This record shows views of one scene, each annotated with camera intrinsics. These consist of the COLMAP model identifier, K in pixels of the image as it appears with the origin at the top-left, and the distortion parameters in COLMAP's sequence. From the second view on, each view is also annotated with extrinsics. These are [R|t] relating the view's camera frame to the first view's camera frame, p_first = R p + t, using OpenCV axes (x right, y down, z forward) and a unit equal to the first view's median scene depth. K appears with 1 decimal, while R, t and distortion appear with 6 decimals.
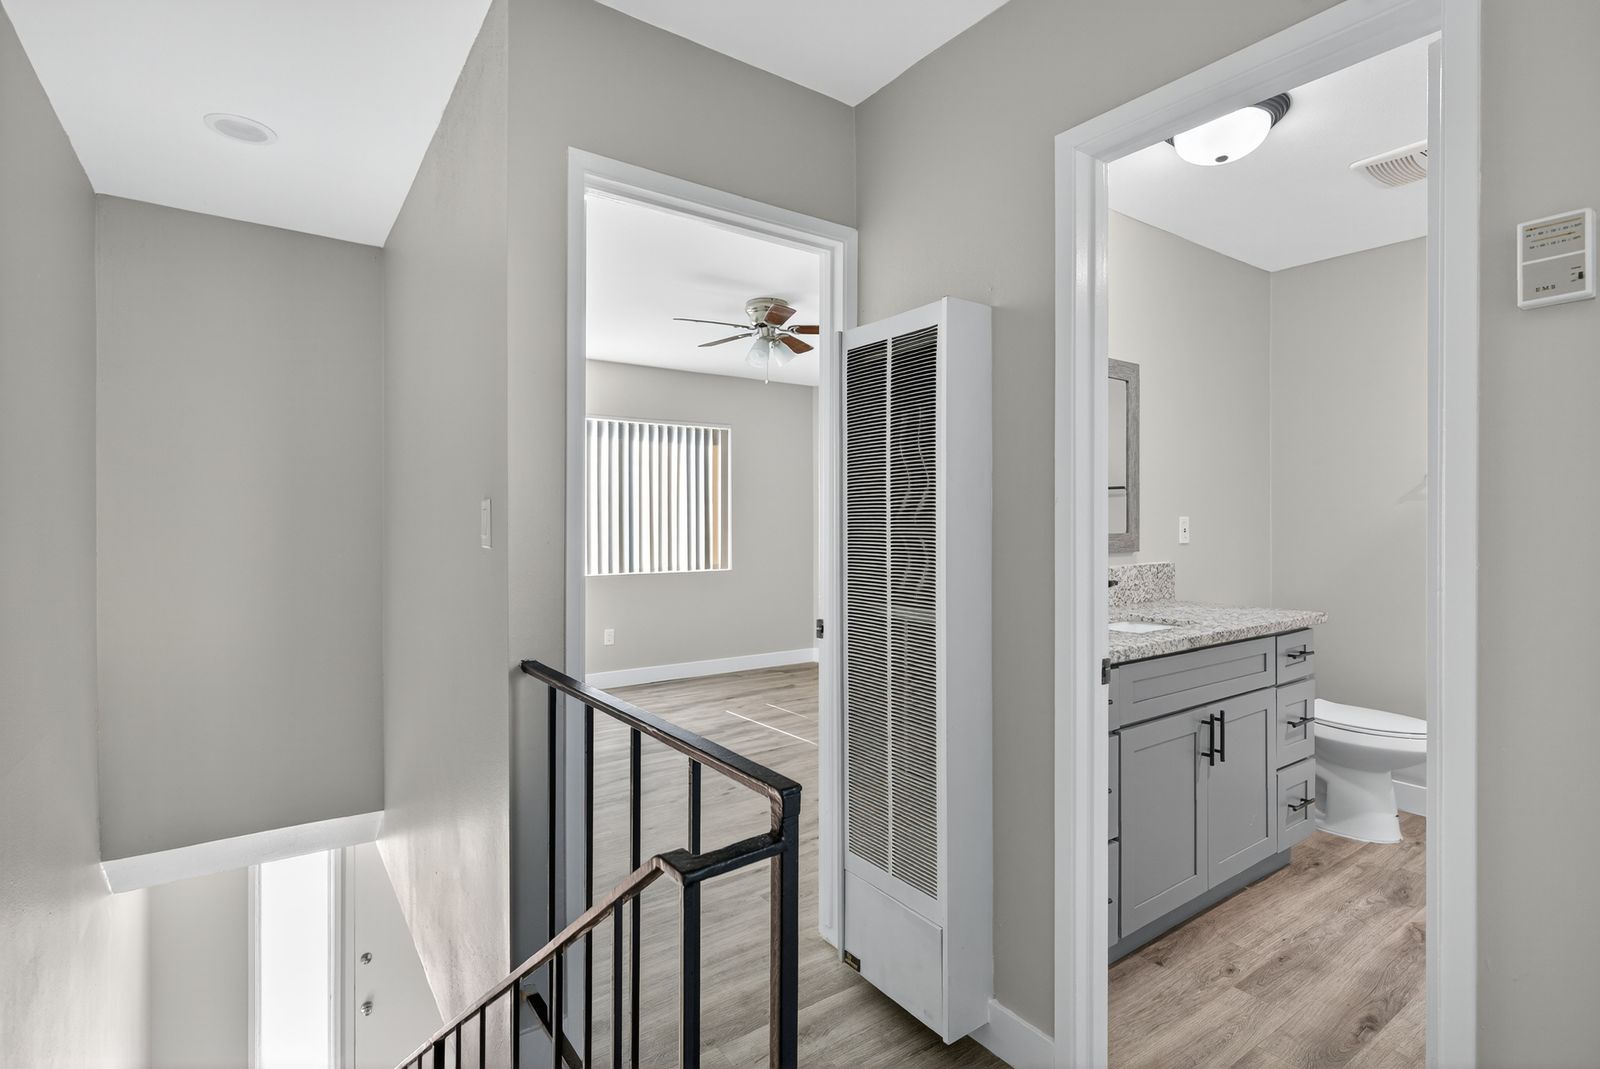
lens RADIAL K [[772.3, 0, 799.4], [0, 772.3, 512.3], [0, 0, 1]] dist [0.002212, -0.000632]
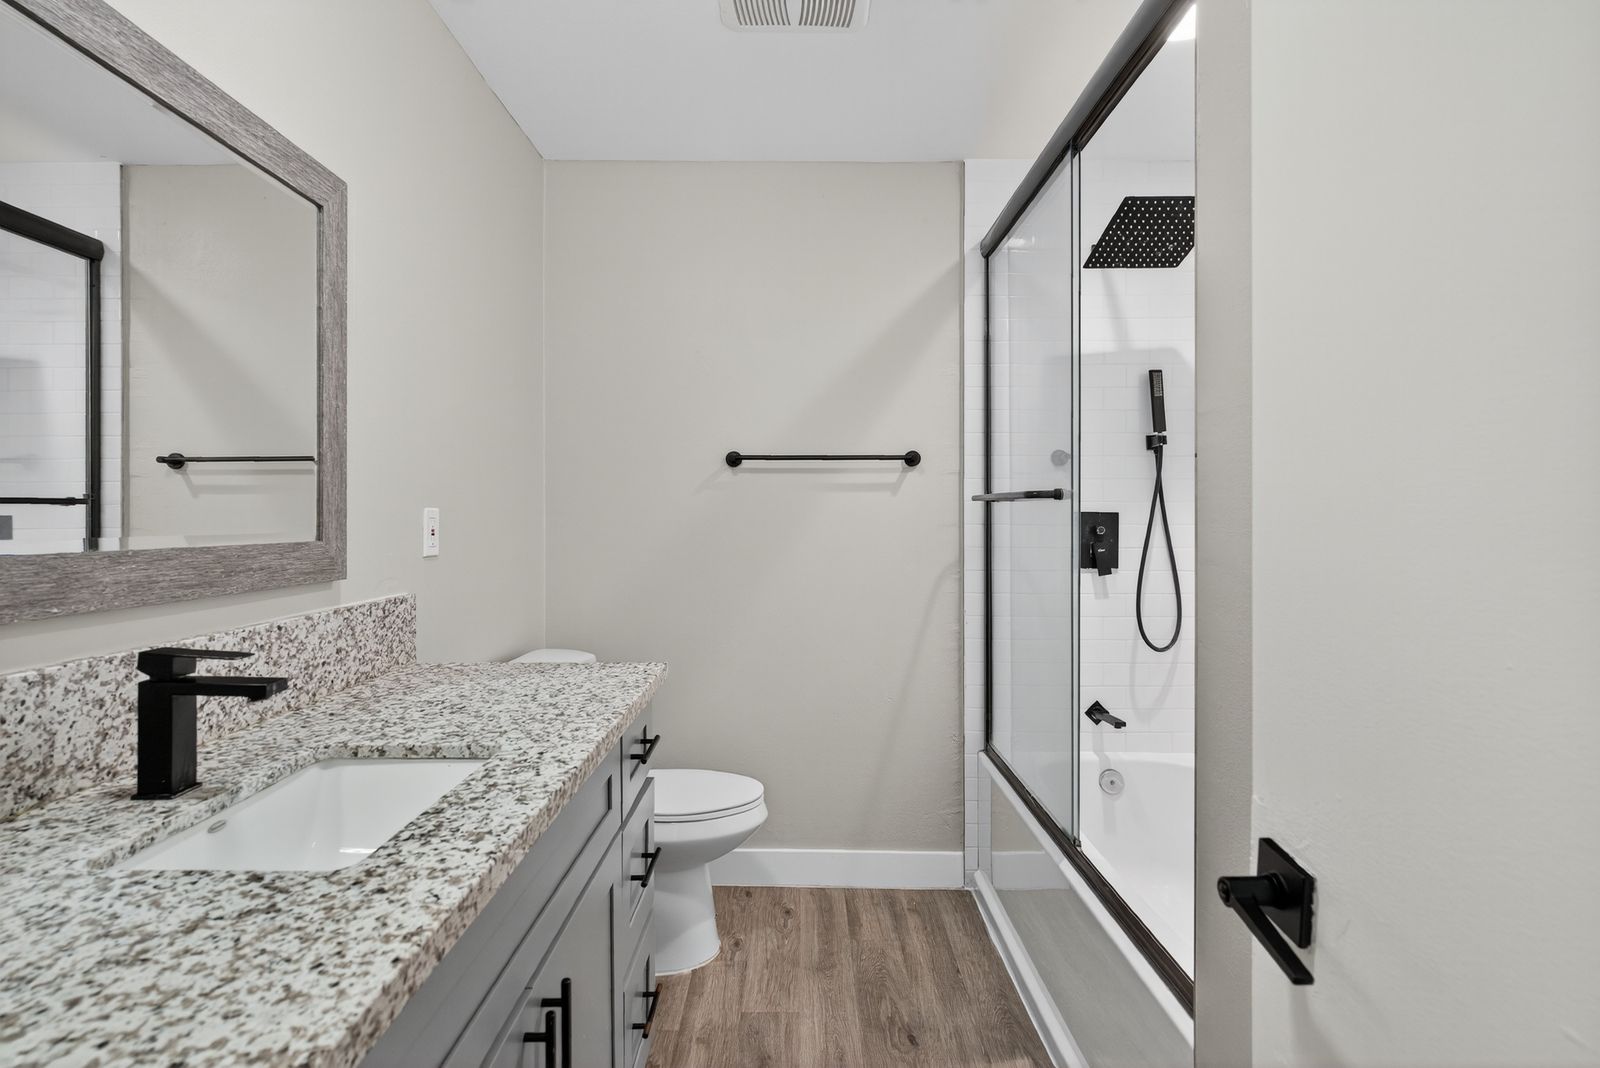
lens RADIAL K [[774.9, 0, 799.5], [0, 774.9, 525.4], [0, 0, 1]] dist [0.002081, -0.000613]
pose [[0.581497, -0.007411, 0.813515, 0.214856], [-0.011573, 0.999782, 0.017381, 0.006216], [-0.813466, -0.019522, 0.581285, 0.498305]]
